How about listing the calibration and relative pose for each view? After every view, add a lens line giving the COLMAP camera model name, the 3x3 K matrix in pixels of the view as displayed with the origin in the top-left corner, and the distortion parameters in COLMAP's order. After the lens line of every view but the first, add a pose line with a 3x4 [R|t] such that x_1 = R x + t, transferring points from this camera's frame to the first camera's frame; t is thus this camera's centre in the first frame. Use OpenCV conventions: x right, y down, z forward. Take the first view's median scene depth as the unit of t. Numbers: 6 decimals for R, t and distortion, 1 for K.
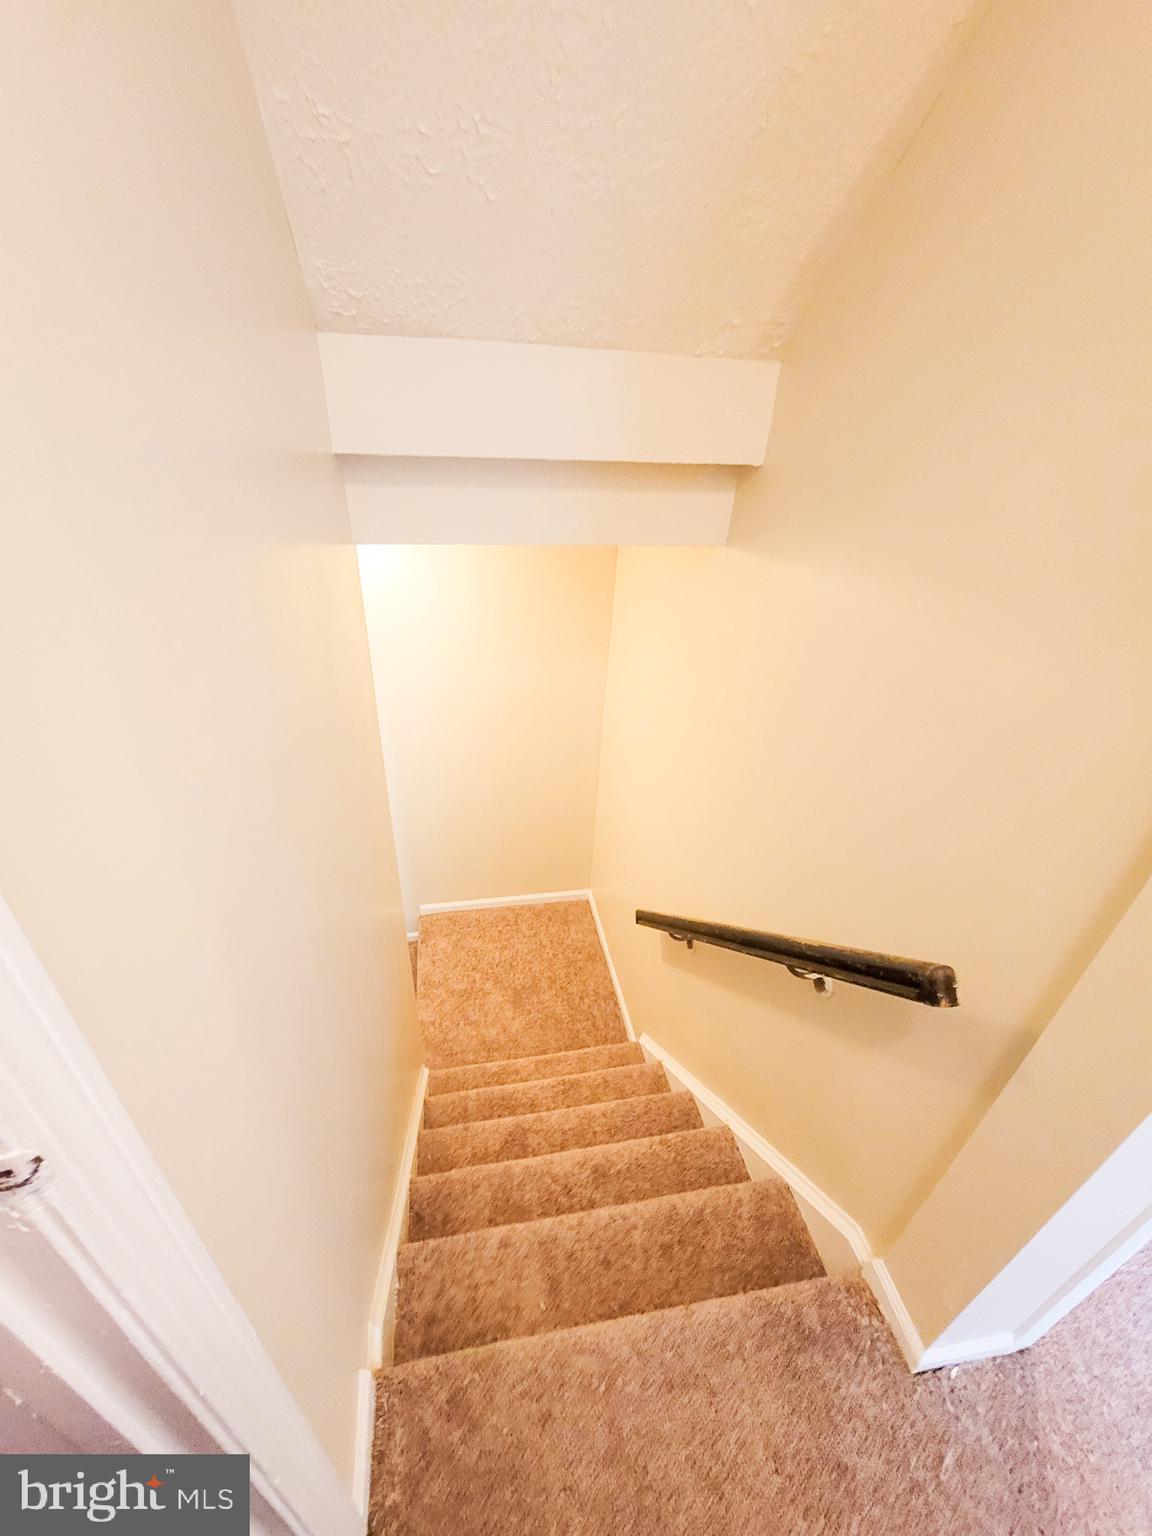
lens RADIAL K [[630.0, 0, 571.0], [0, 630.0, 764.1], [0, 0, 1]] dist [-0.005721, 0.000631]
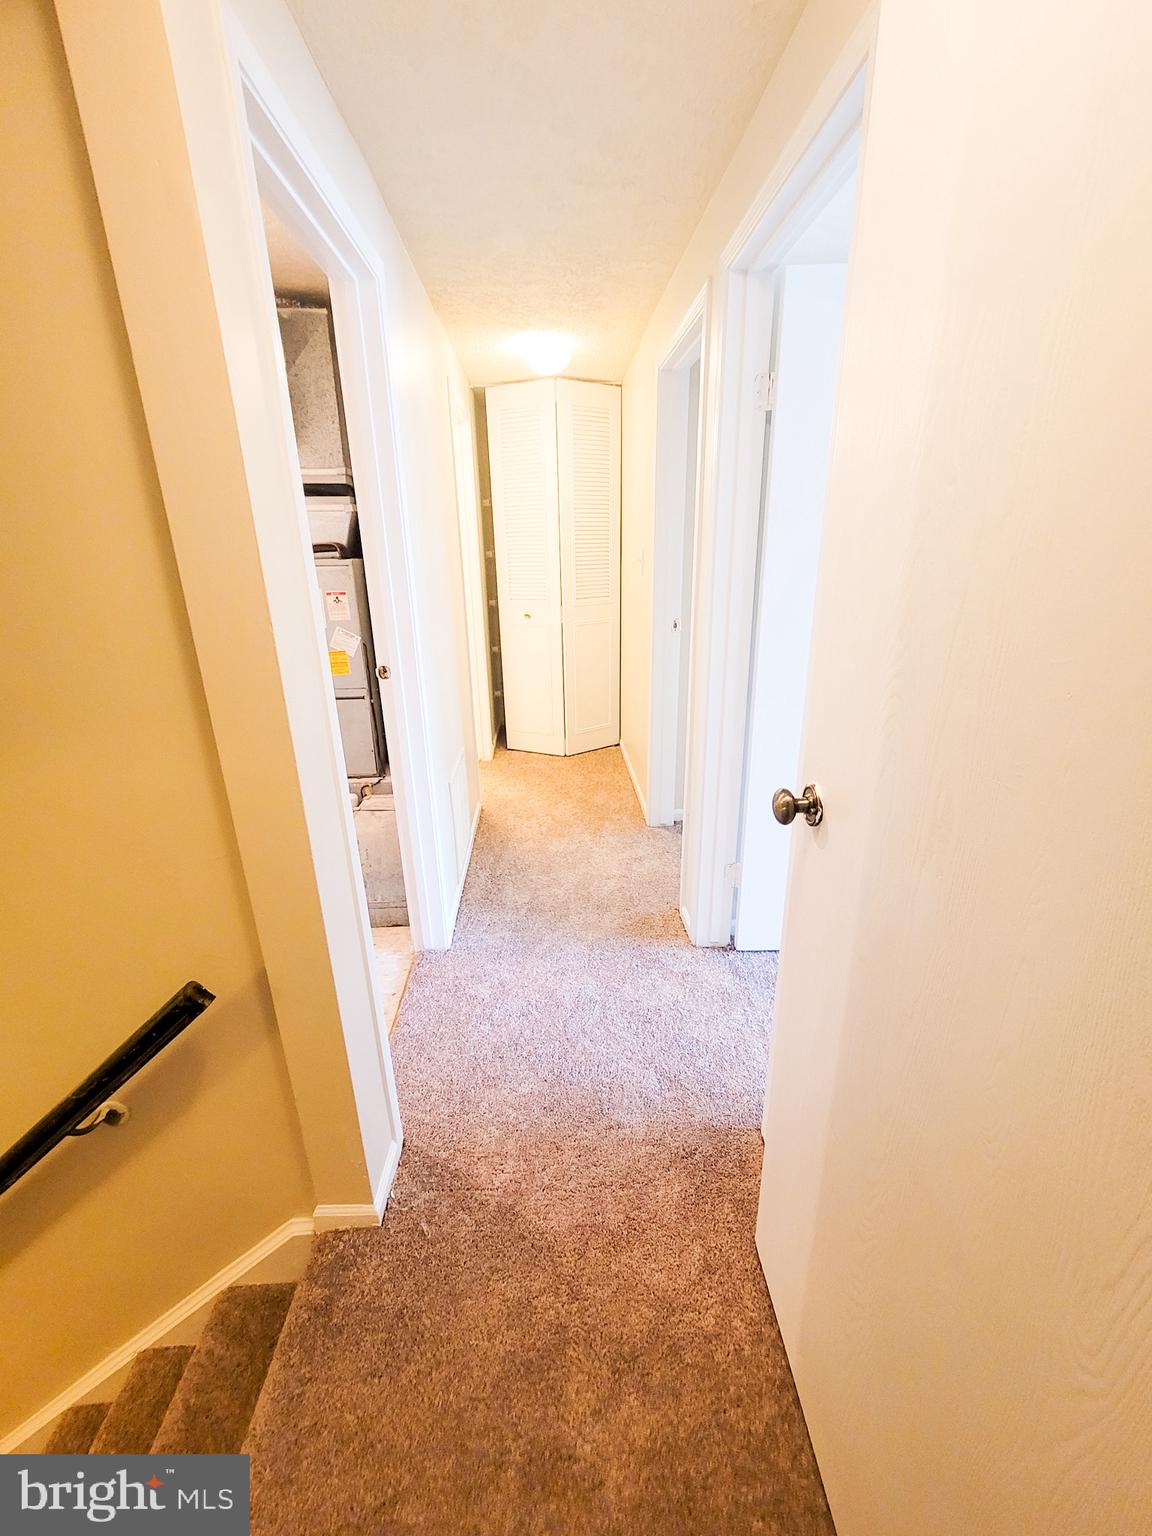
lens RADIAL K [[630.0, 0, 575.5], [0, 630.0, 770.7], [0, 0, 1]] dist [-0.005721, 0.000631]
pose [[0.131129, -0.379556, 0.915829, -0.263936], [0.534928, 0.804869, 0.256978, 0.056267], [-0.834660, 0.456205, 0.308577, -0.215092]]
